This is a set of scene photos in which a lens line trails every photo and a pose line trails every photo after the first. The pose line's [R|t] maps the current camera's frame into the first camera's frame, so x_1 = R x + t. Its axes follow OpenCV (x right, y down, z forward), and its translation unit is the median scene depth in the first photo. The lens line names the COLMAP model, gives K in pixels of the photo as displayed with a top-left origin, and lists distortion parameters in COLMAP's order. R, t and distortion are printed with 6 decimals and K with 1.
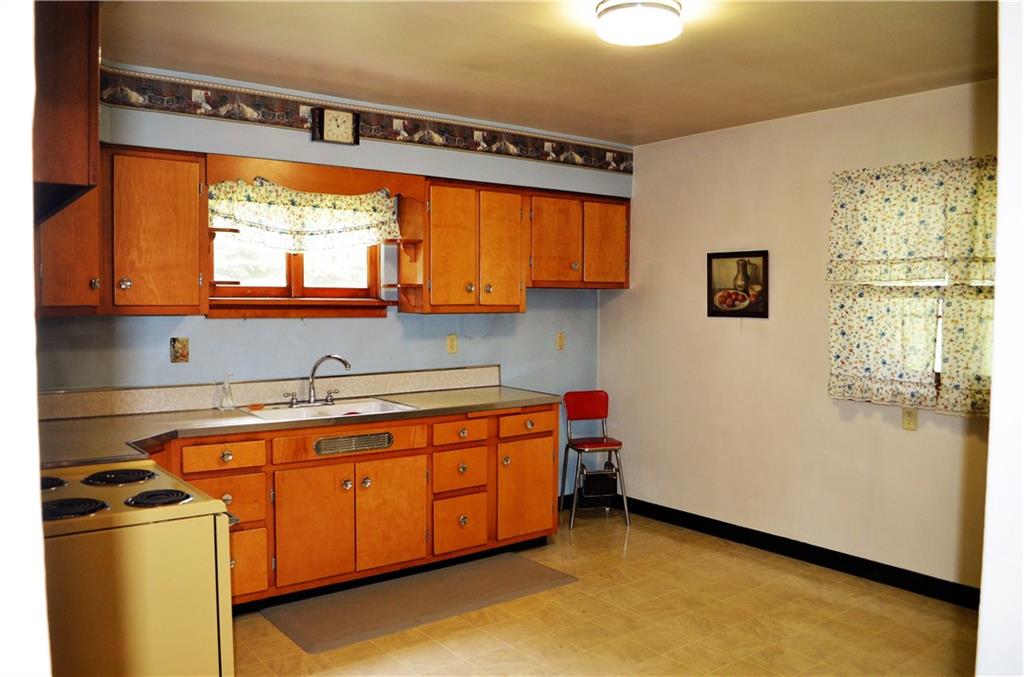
lens RADIAL K [[816.3, 0, 512.0], [0, 816.3, 338.5], [0, 0, 1]] dist [-0.091651, 0.009790]
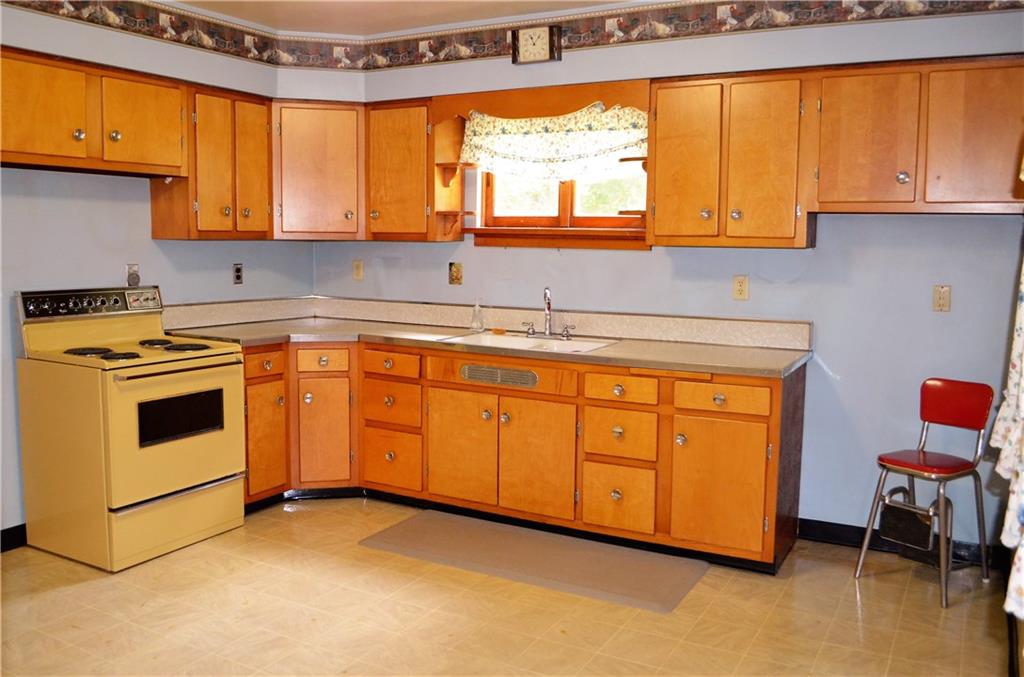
lens RADIAL K [[886.8, 0, 512.0], [0, 886.8, 338.5], [0, 0, 1]] dist [-0.063410, 0.007581]
pose [[0.382191, 0.111515, -0.917330, 0.745005], [-0.048975, 0.993741, 0.100399, -0.022849], [0.922784, 0.006555, 0.385261, 0.570644]]
